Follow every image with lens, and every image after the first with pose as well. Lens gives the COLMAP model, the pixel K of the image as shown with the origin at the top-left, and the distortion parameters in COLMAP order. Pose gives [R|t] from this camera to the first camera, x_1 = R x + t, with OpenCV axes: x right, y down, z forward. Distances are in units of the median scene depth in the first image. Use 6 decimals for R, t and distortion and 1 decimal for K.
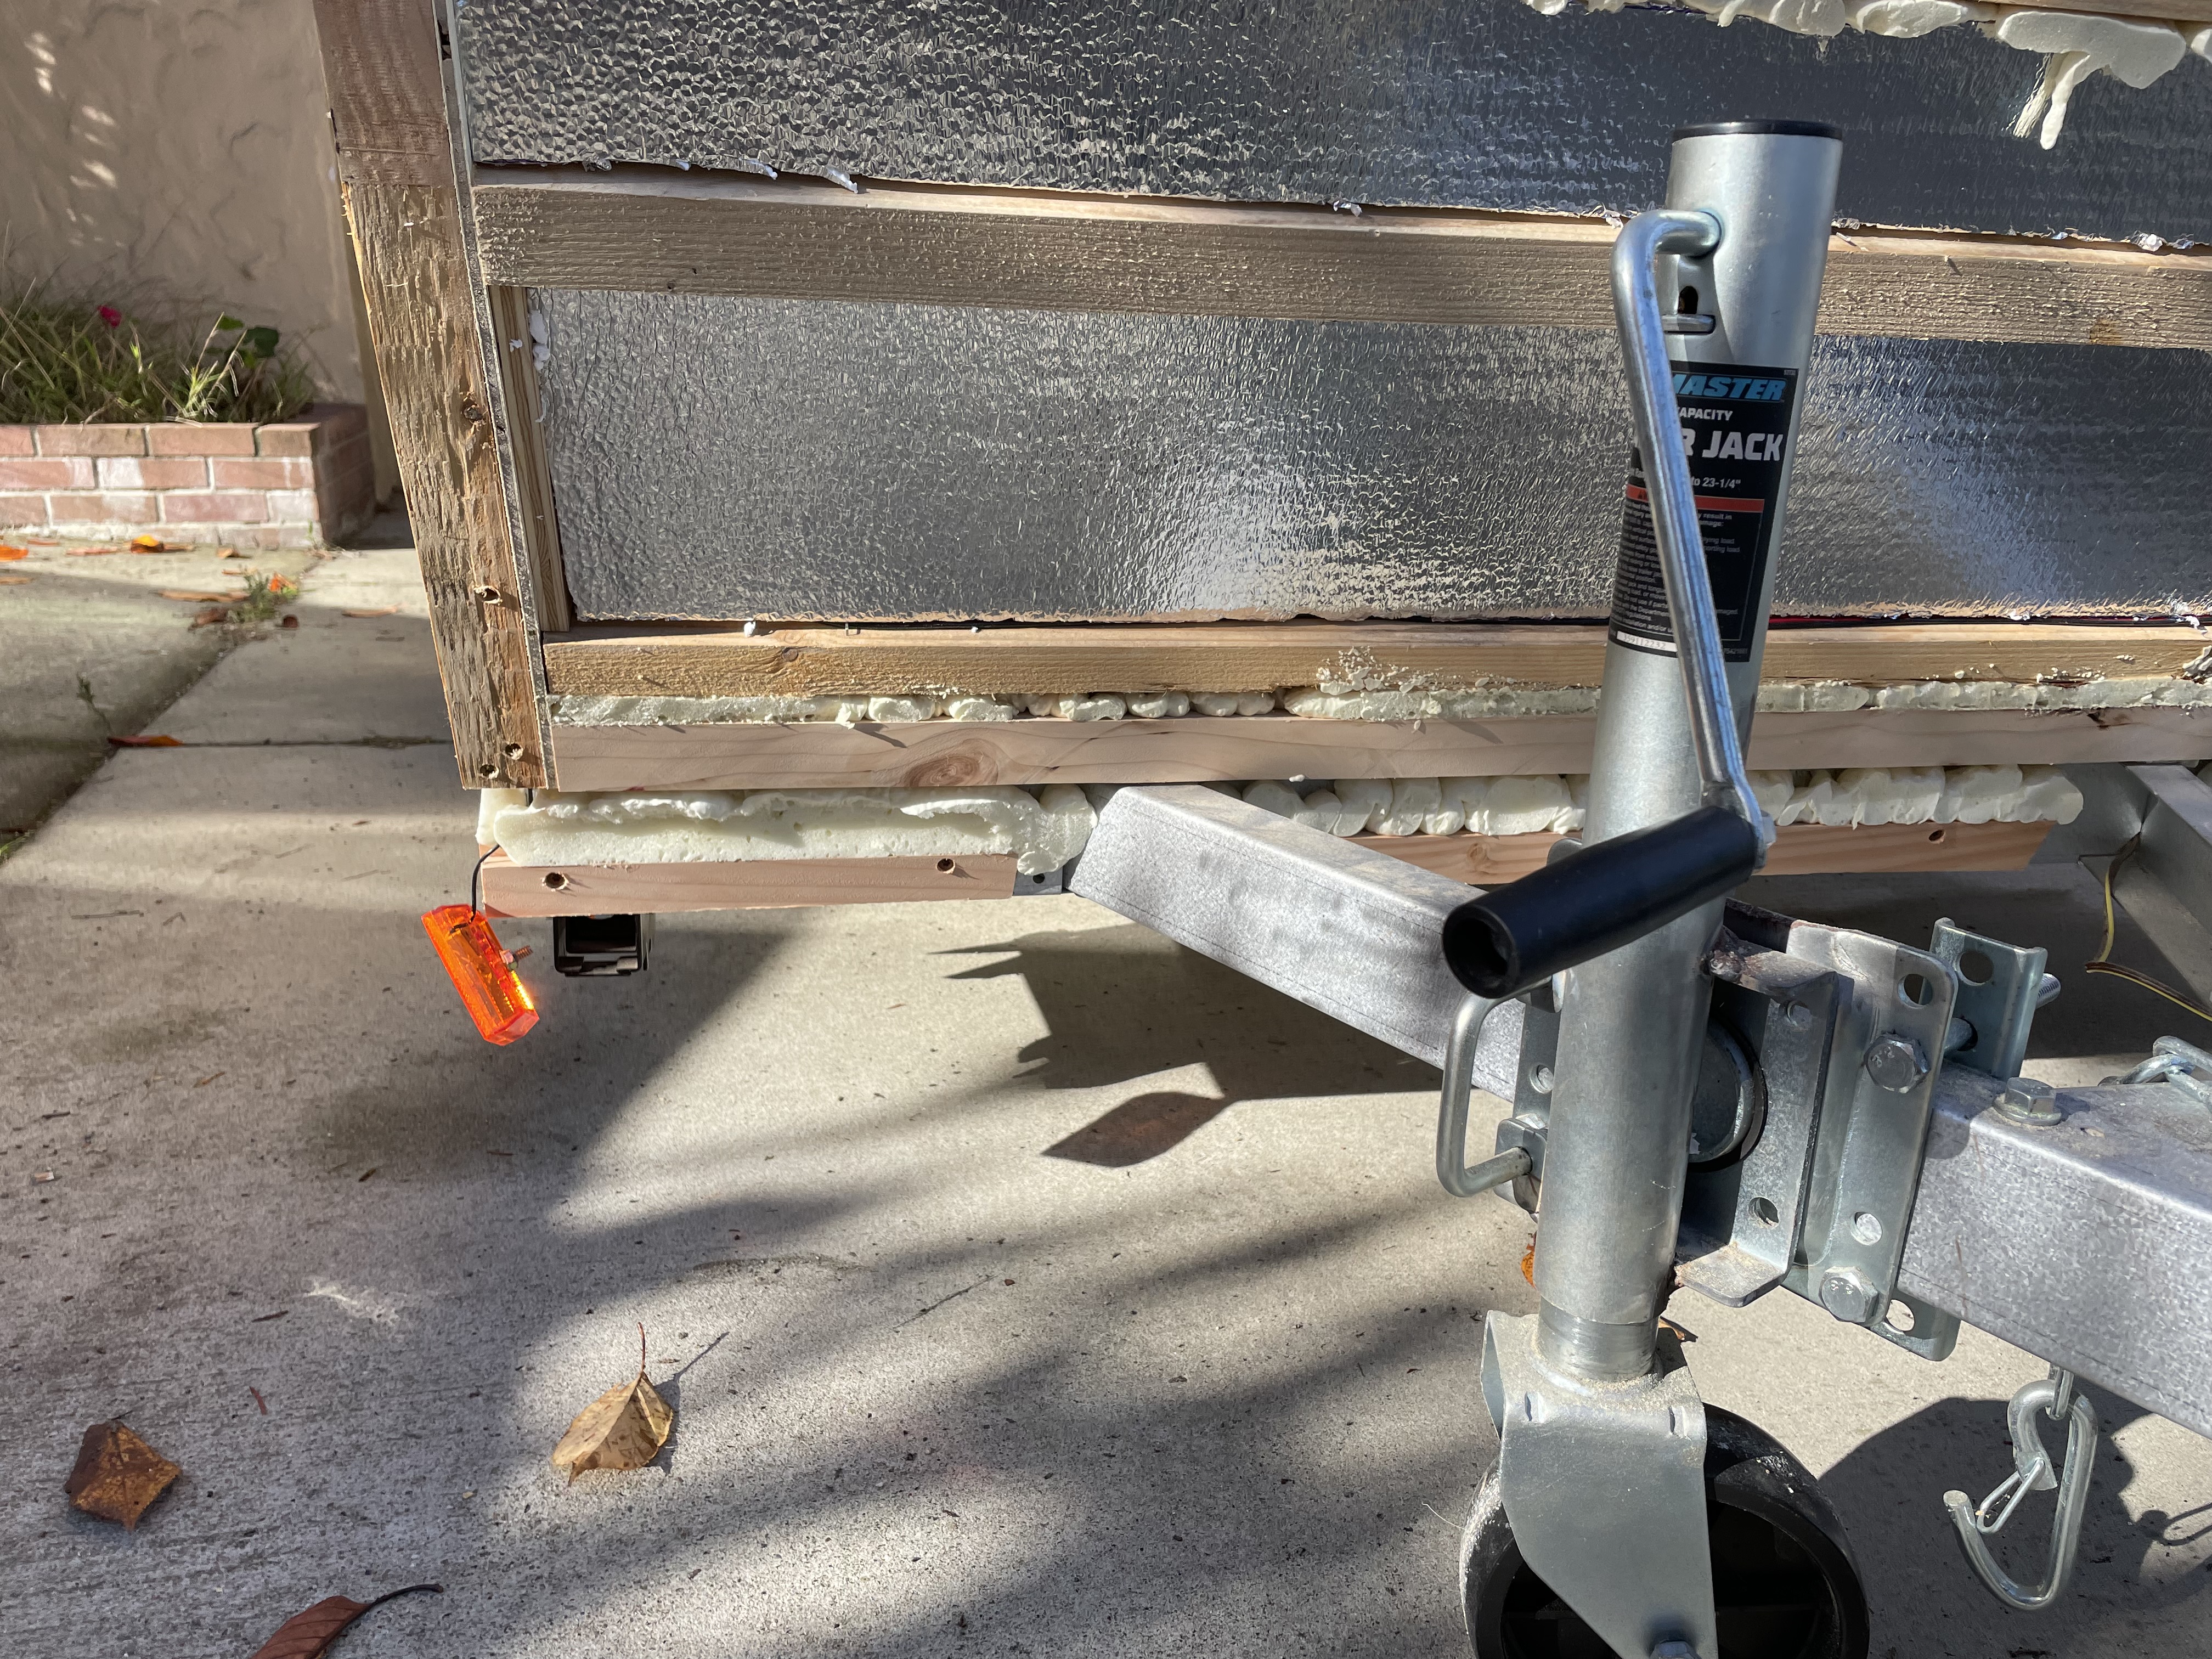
lens RADIAL K [[1684.8, 0, 1111.0], [0, 1684.8, 832.5], [0, 0, 1]] dist [0.082643, -0.108438]
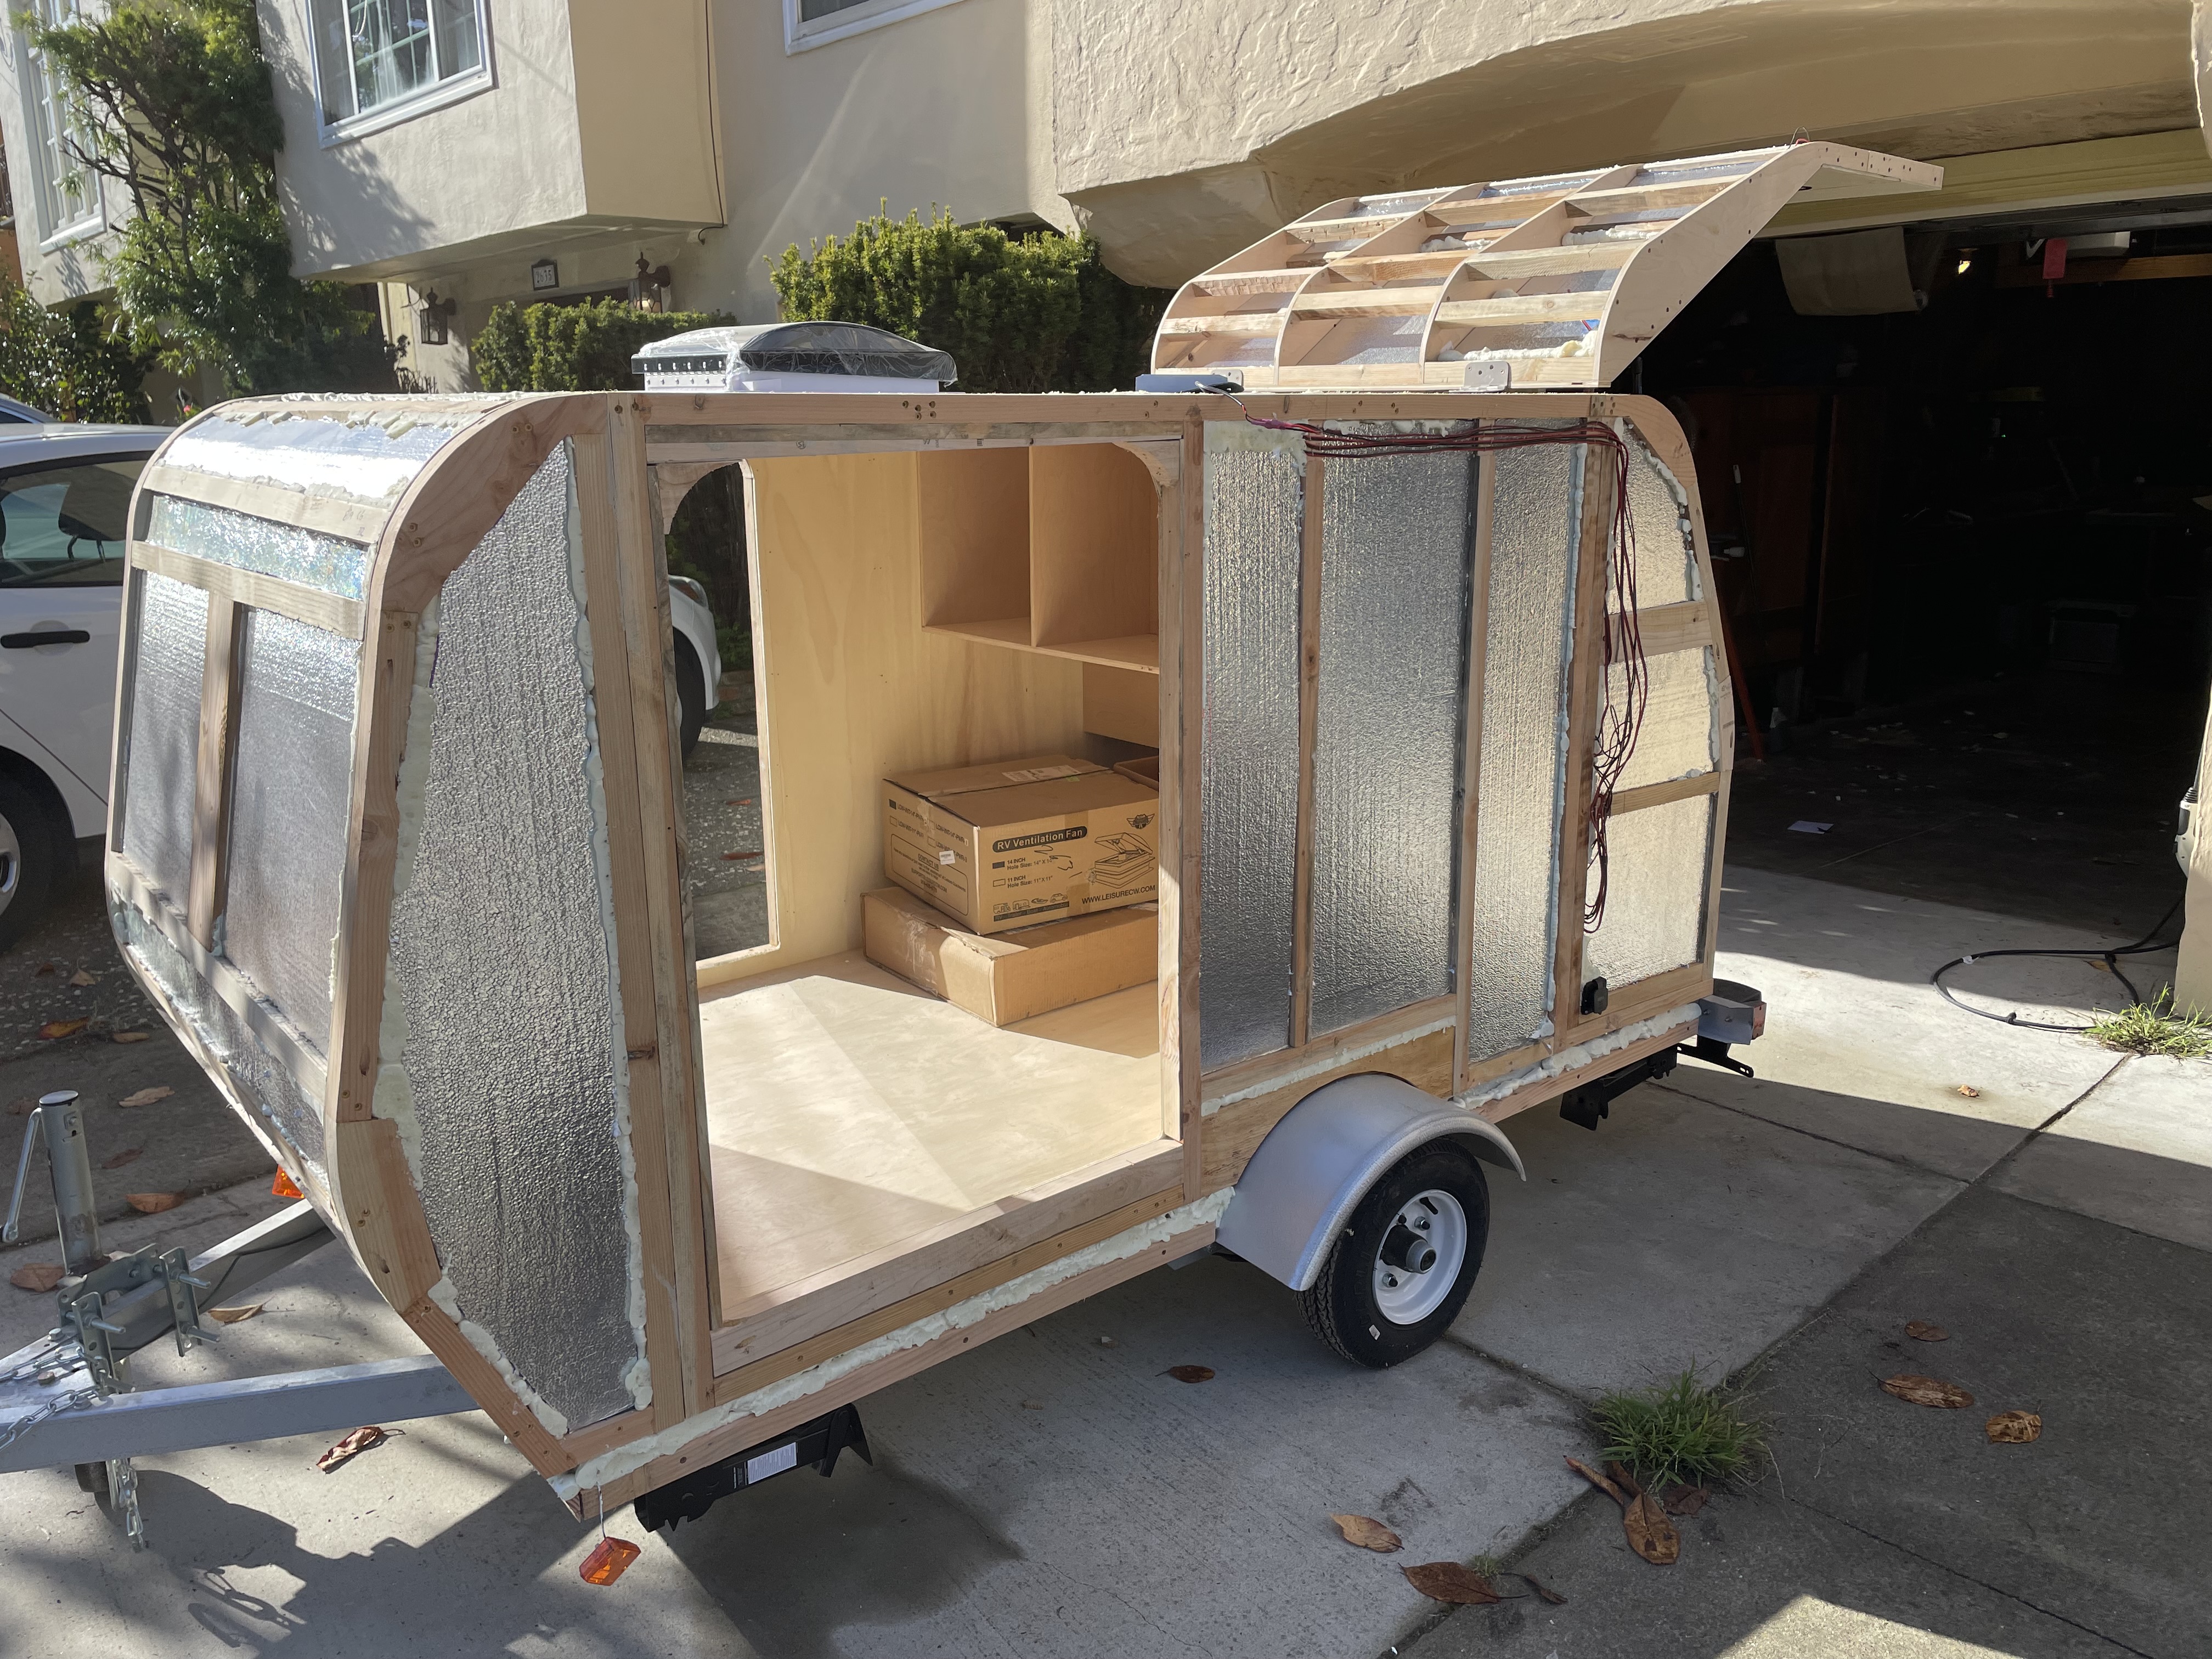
lens RADIAL K [[1671.1, 0, 1090.9], [0, 1671.1, 799.5], [0, 0, 1]] dist [0.084857, -0.107409]
pose [[0.458232, 0.166438, -0.873110, 3.061976], [-0.242298, 0.968499, 0.057457, -1.173733], [0.855169, 0.185224, 0.484125, 0.542197]]
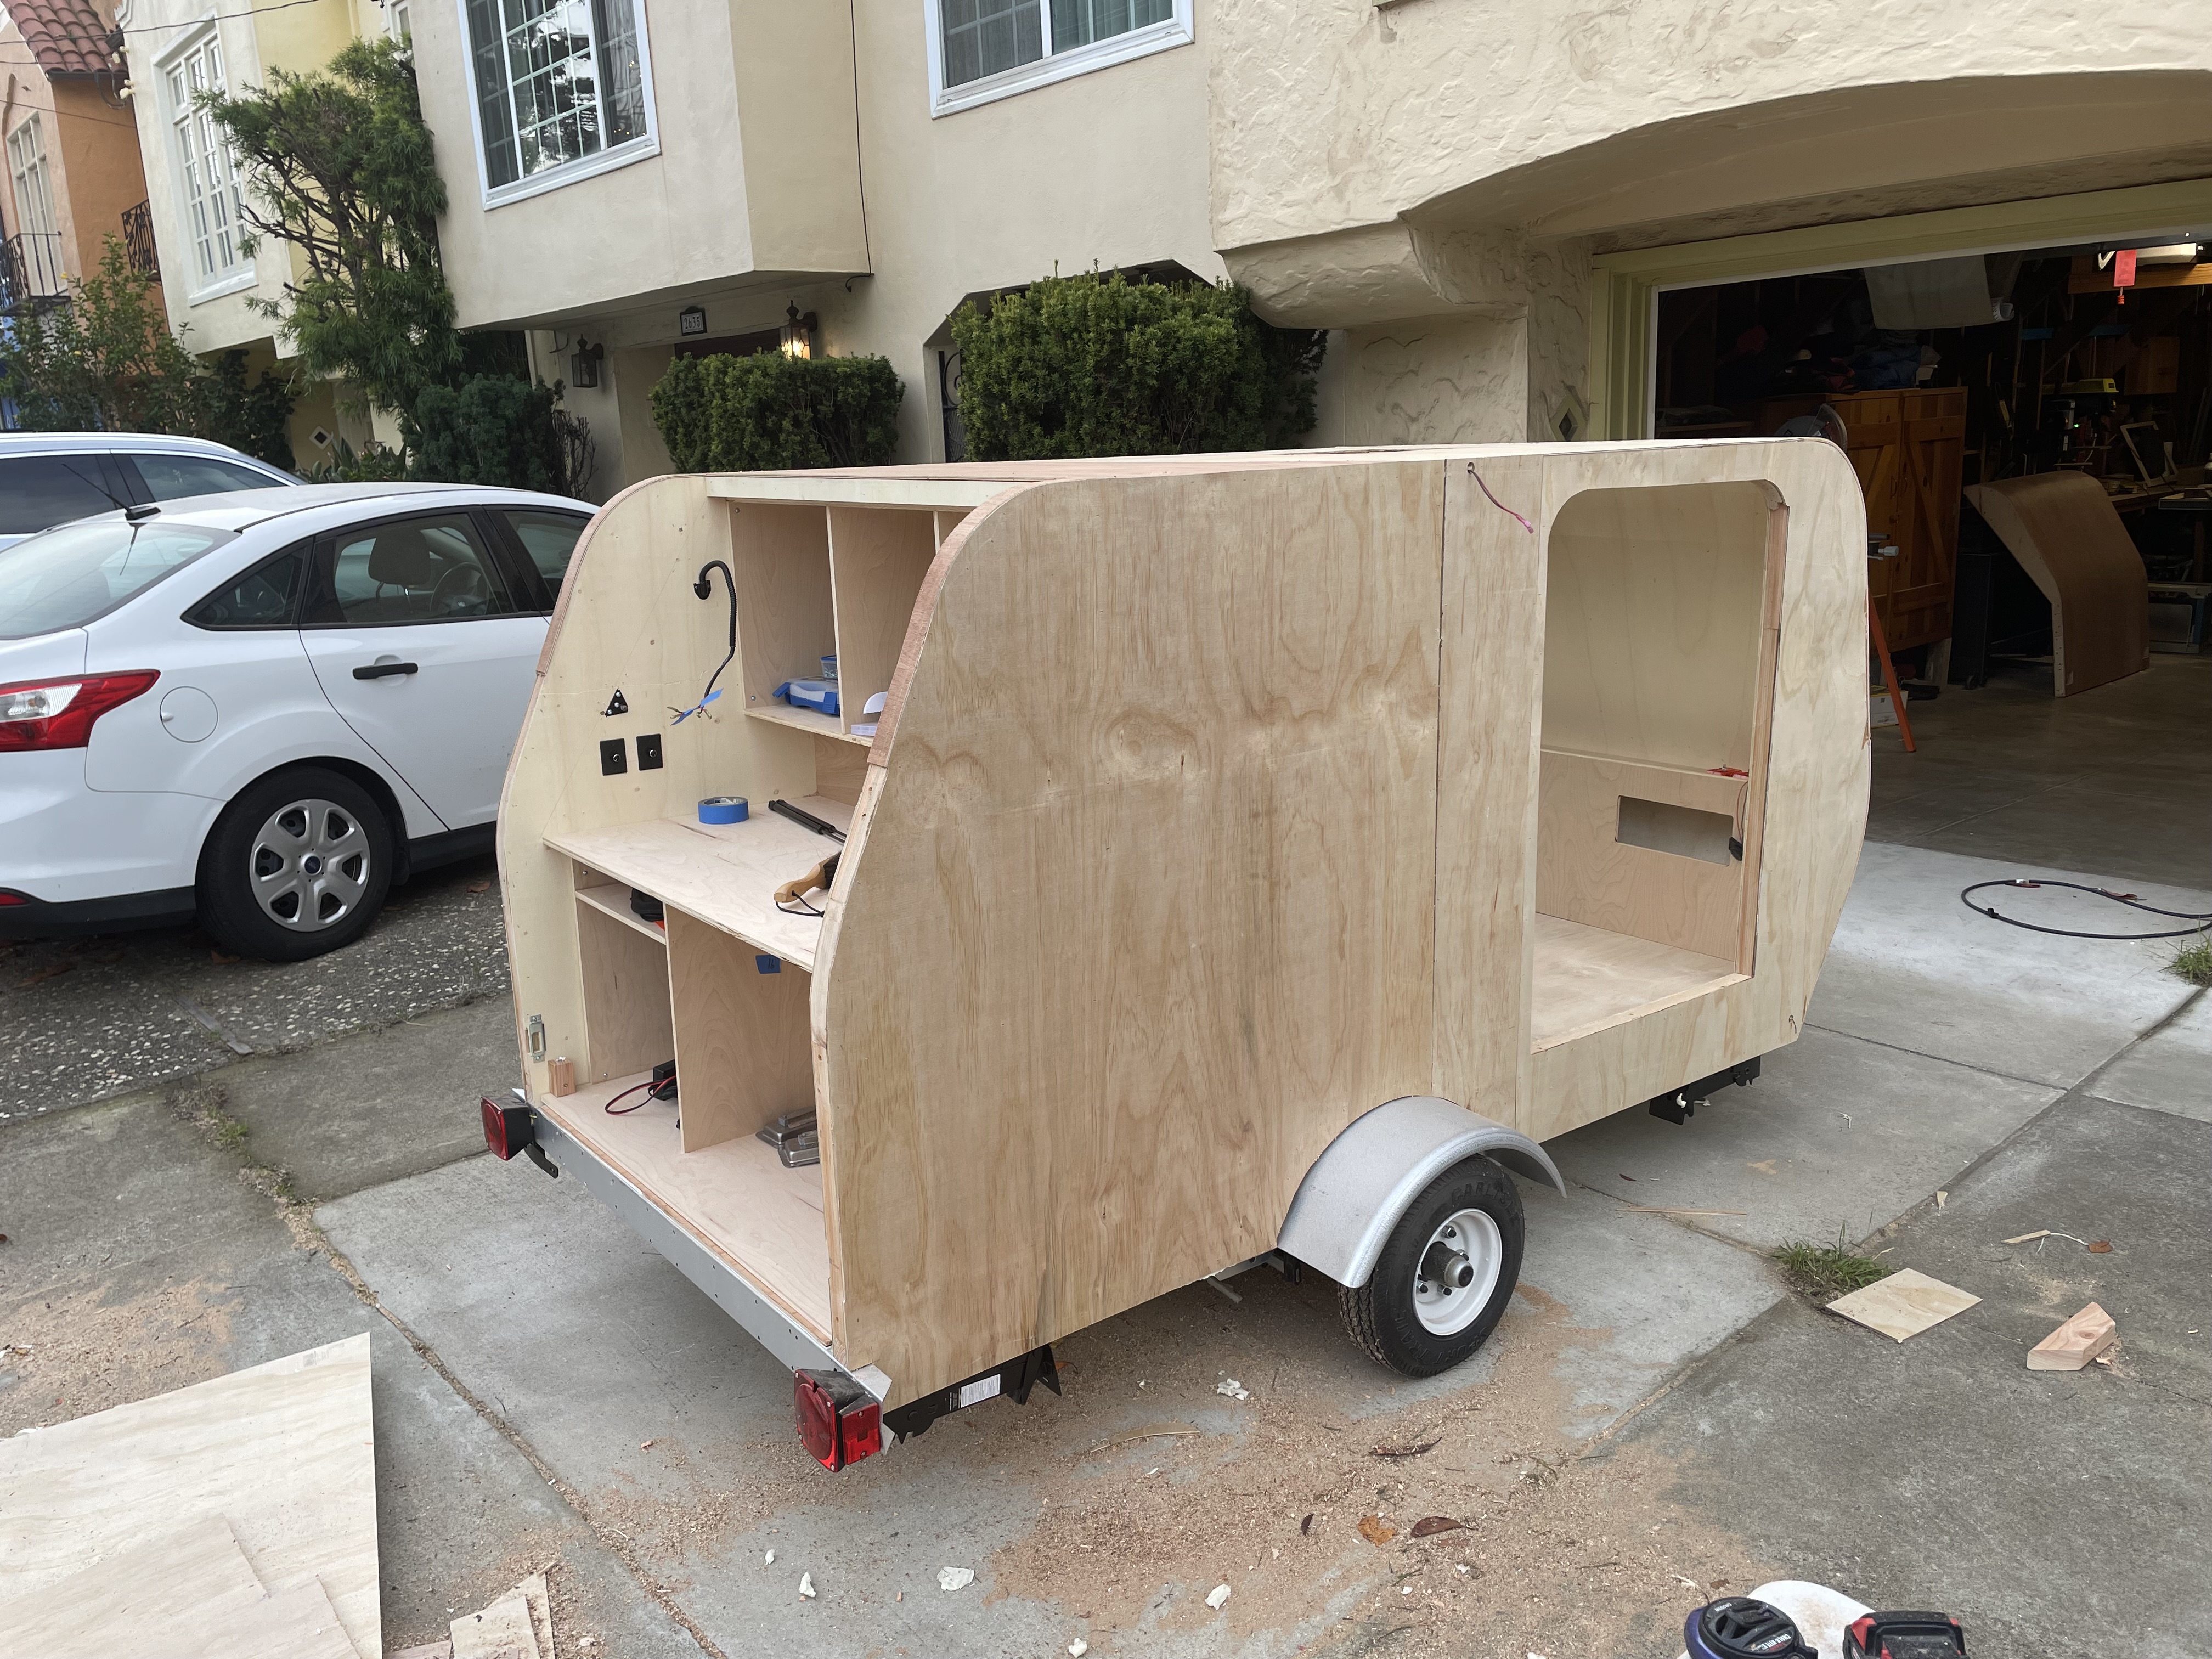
lens RADIAL K [[1669.3, 0, 1078.9], [0, 1669.3, 823.2], [0, 0, 1]] dist [0.091032, -0.113537]
pose [[0.428177, 0.167089, -0.888114, 3.542012], [-0.218656, 0.972713, 0.077587, -1.067016], [0.876843, 0.160970, 0.453028, -0.218024]]
